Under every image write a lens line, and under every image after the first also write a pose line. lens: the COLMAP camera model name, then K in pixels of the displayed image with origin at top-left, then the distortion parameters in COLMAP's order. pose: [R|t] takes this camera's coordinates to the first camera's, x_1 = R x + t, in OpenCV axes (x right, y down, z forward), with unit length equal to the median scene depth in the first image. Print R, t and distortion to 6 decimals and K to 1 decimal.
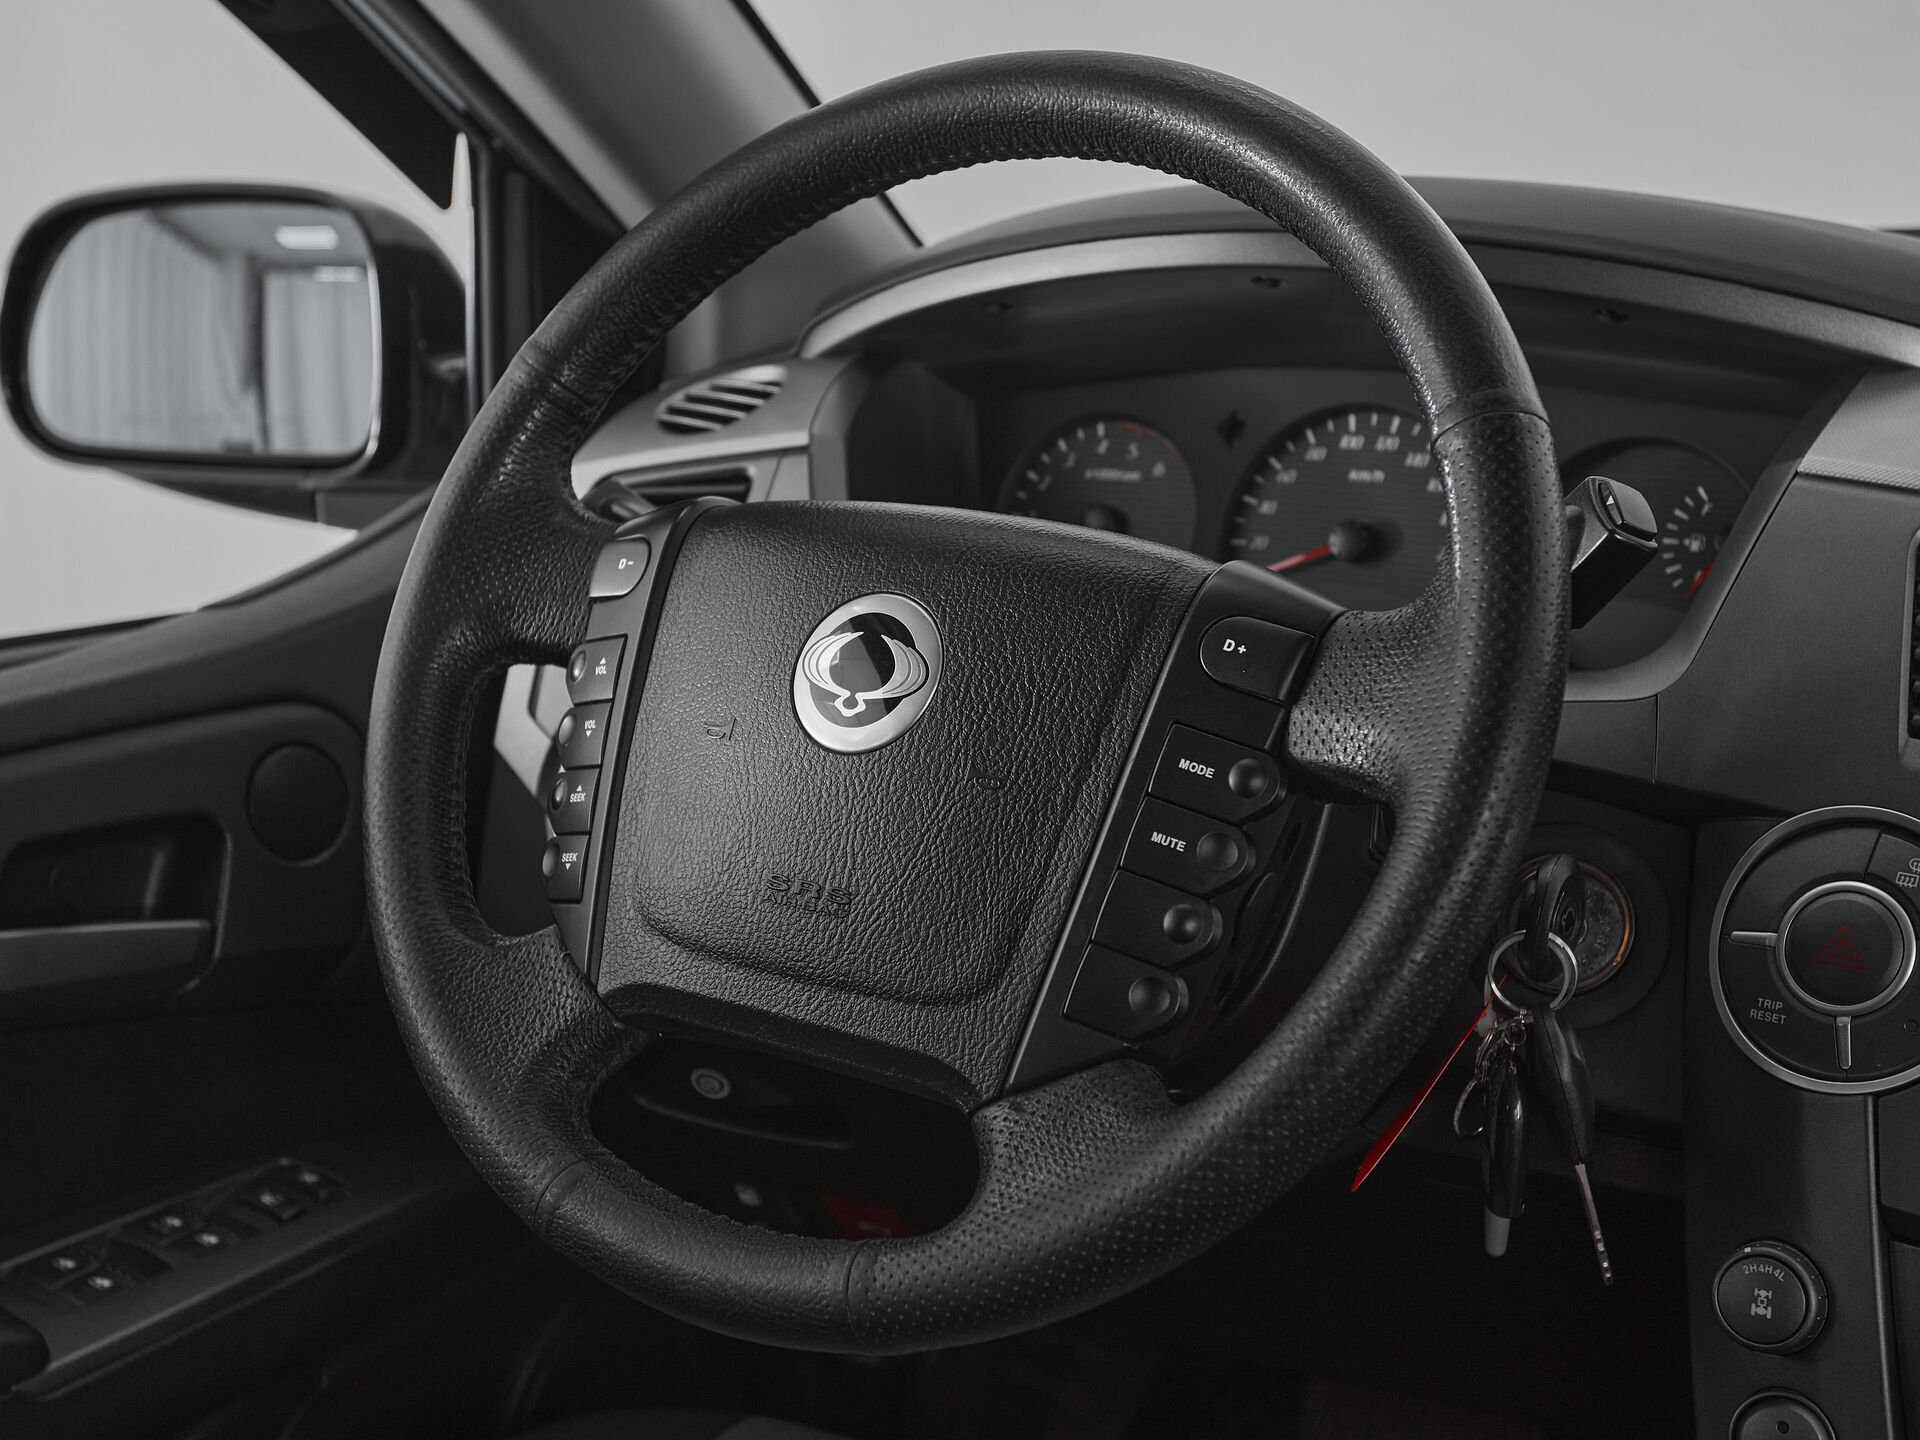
lens RADIAL K [[2422.9, 0, 918.7], [0, 2422.9, 723.2], [0, 0, 1]] dist [0.003475, 0.064991]
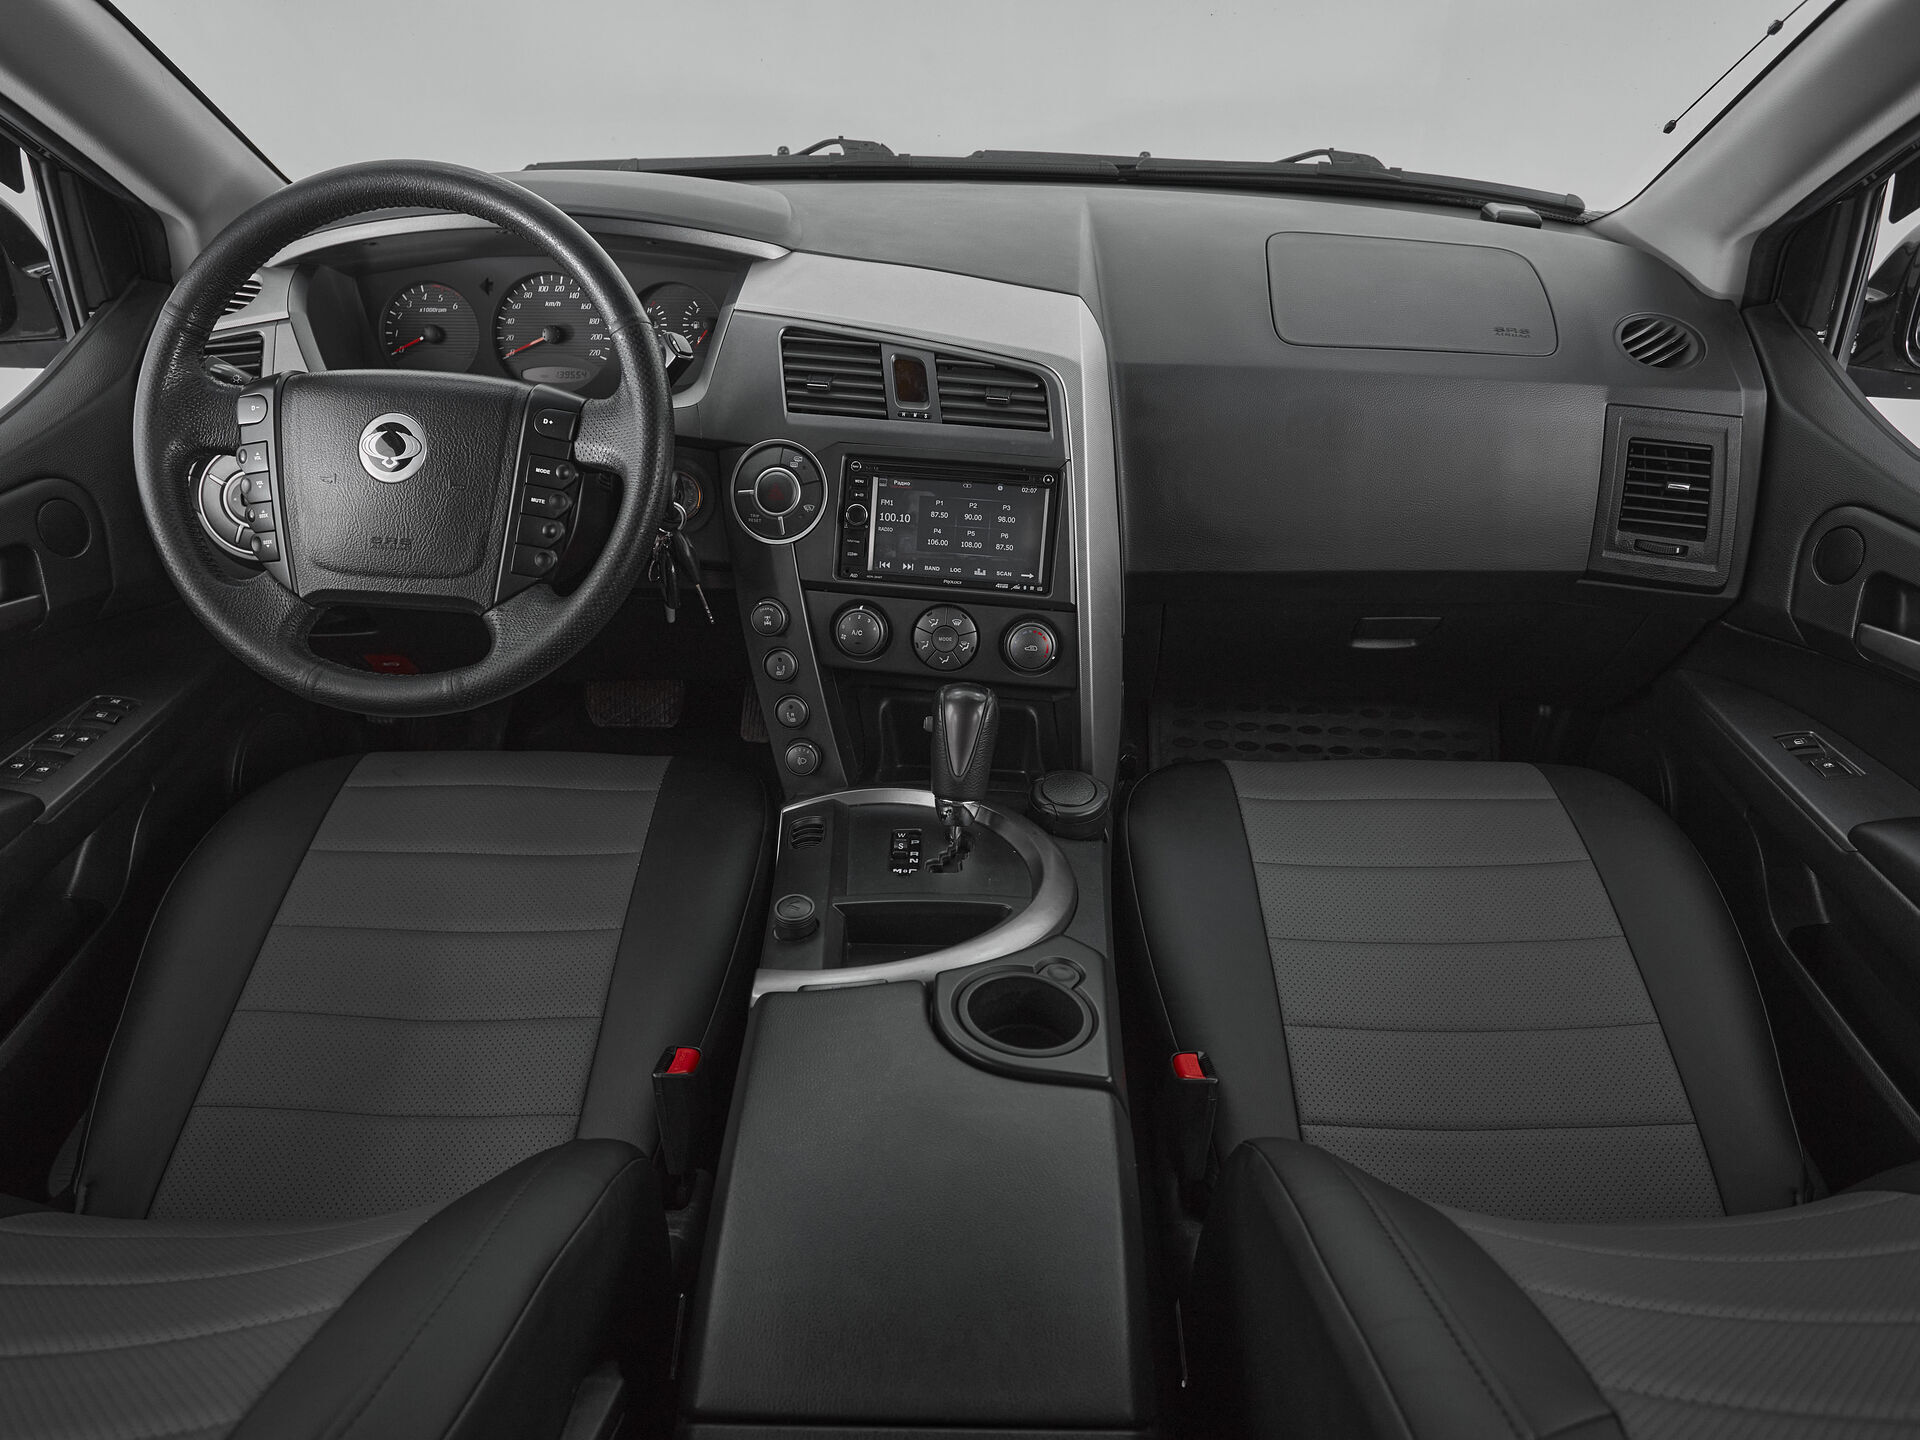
lens RADIAL K [[1276.5, 0, 960.0], [0, 1276.5, 720.0], [0, 0, 1]] dist [-0.075245, 0.053708]
pose [[0.859489, -0.241944, 0.450270, -0.162523], [0.091636, 0.939547, 0.329930, -0.125591], [-0.502874, -0.242311, 0.829701, -0.390158]]
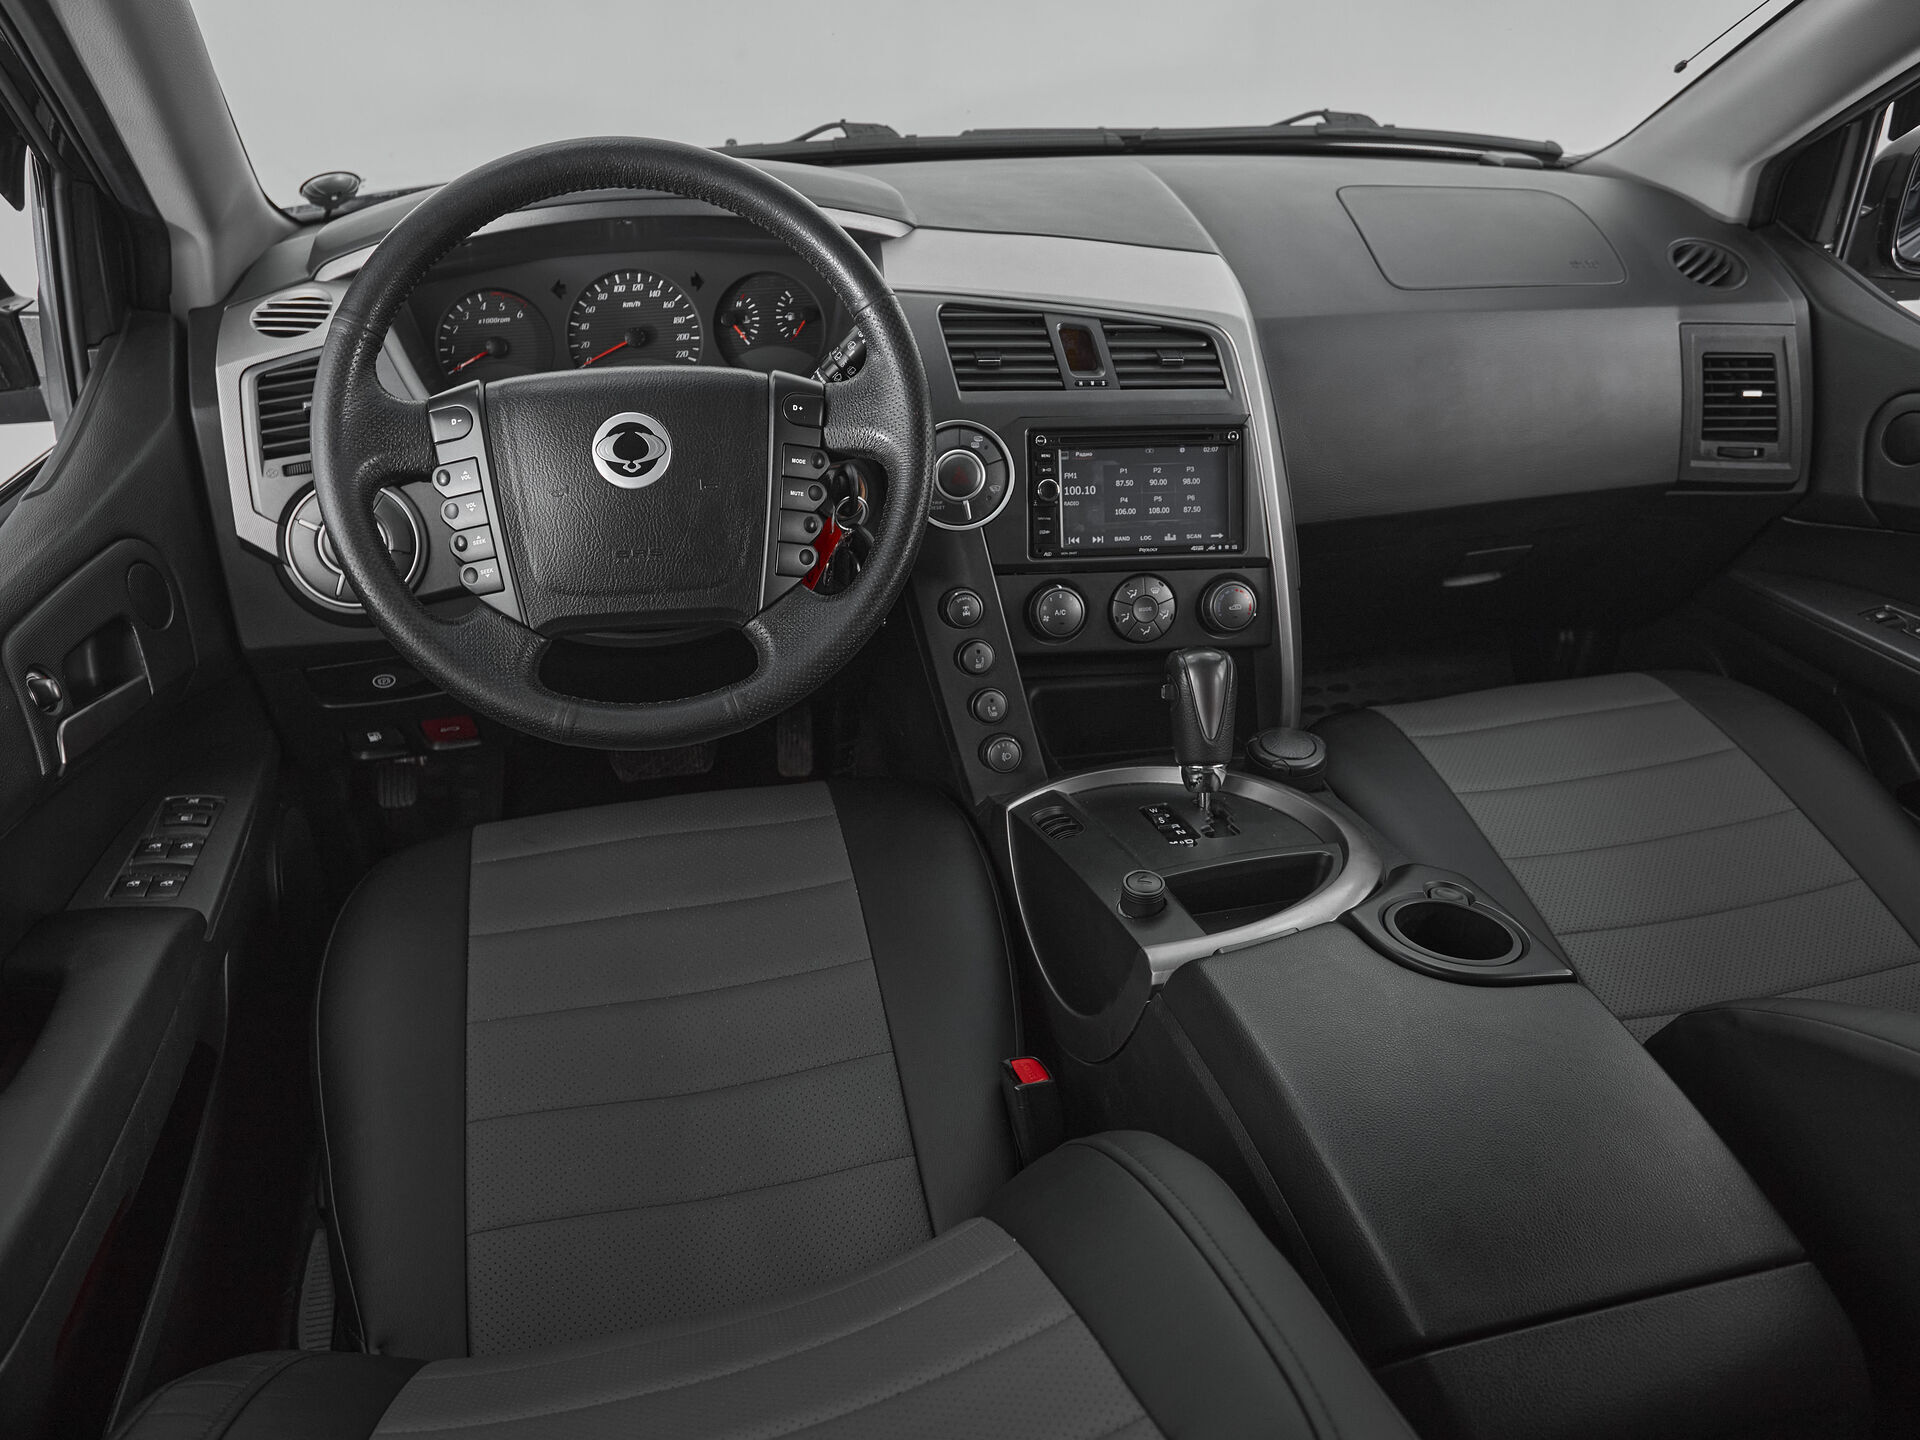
lens RADIAL K [[1386.2, 0, 960.0], [0, 1386.2, 720.0], [0, 0, 1]] dist [-0.081716, 0.082164]
pose [[0.714266, -0.330397, 0.616978, -0.642907], [0.155527, 0.934444, 0.320352, -0.142577], [-0.682375, -0.132859, 0.718827, -0.125106]]
